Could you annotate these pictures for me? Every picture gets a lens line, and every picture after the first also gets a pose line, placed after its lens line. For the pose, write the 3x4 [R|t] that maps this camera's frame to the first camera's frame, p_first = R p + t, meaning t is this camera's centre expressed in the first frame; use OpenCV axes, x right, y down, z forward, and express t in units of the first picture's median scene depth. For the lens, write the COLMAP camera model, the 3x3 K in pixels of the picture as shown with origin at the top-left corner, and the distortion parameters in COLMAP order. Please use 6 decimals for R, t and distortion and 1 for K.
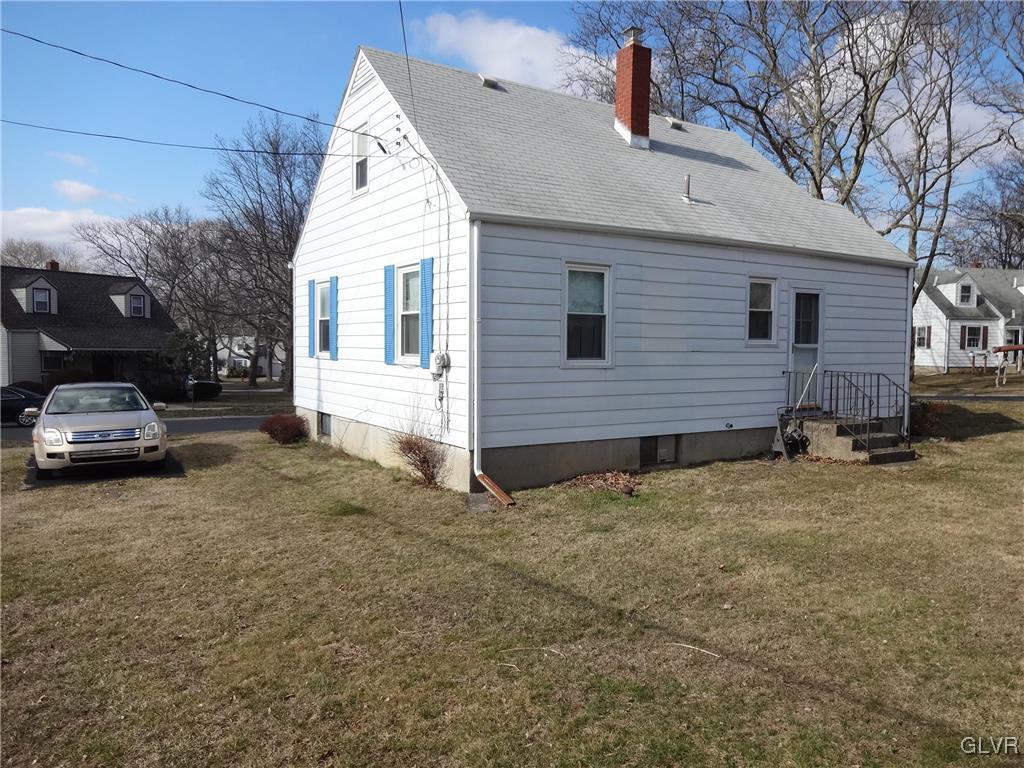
lens RADIAL K [[751.7, 0, 512.0], [0, 751.7, 384.0], [0, 0, 1]] dist [-0.001991, -0.007511]
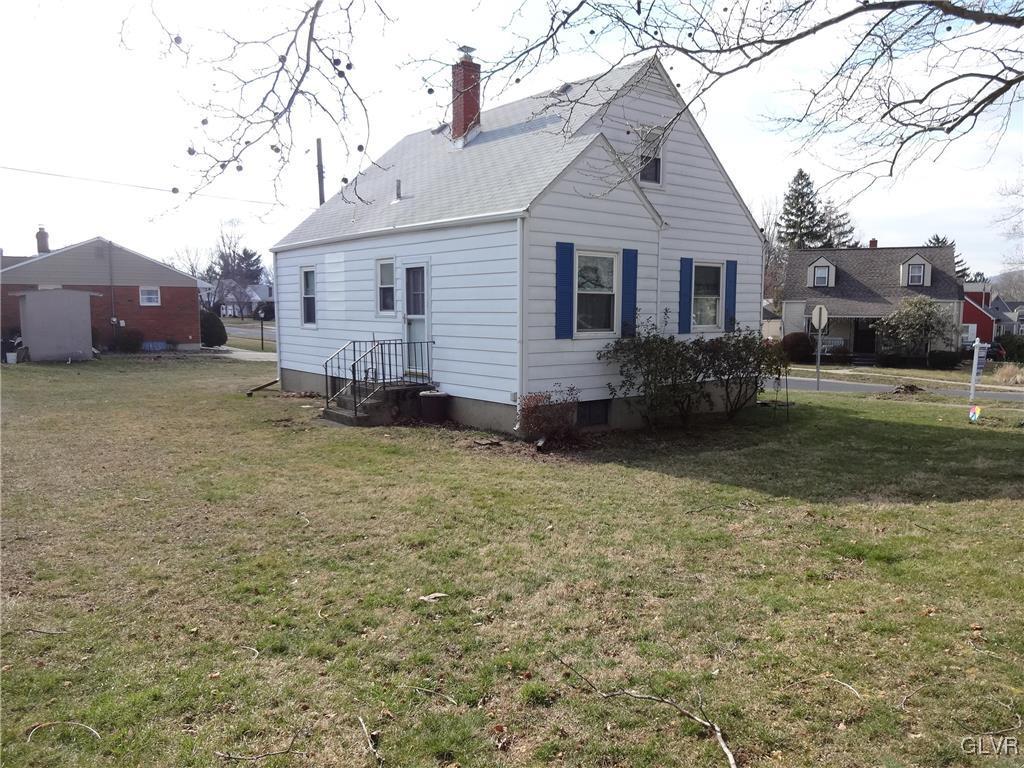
lens RADIAL K [[751.7, 0, 512.0], [0, 751.7, 384.0], [0, 0, 1]] dist [-0.001991, -0.007511]
pose [[0.116395, 0.094694, -0.988679, 1.507715], [-0.051003, 0.994701, 0.089266, -0.059092], [0.991893, 0.040035, 0.120607, 1.031169]]
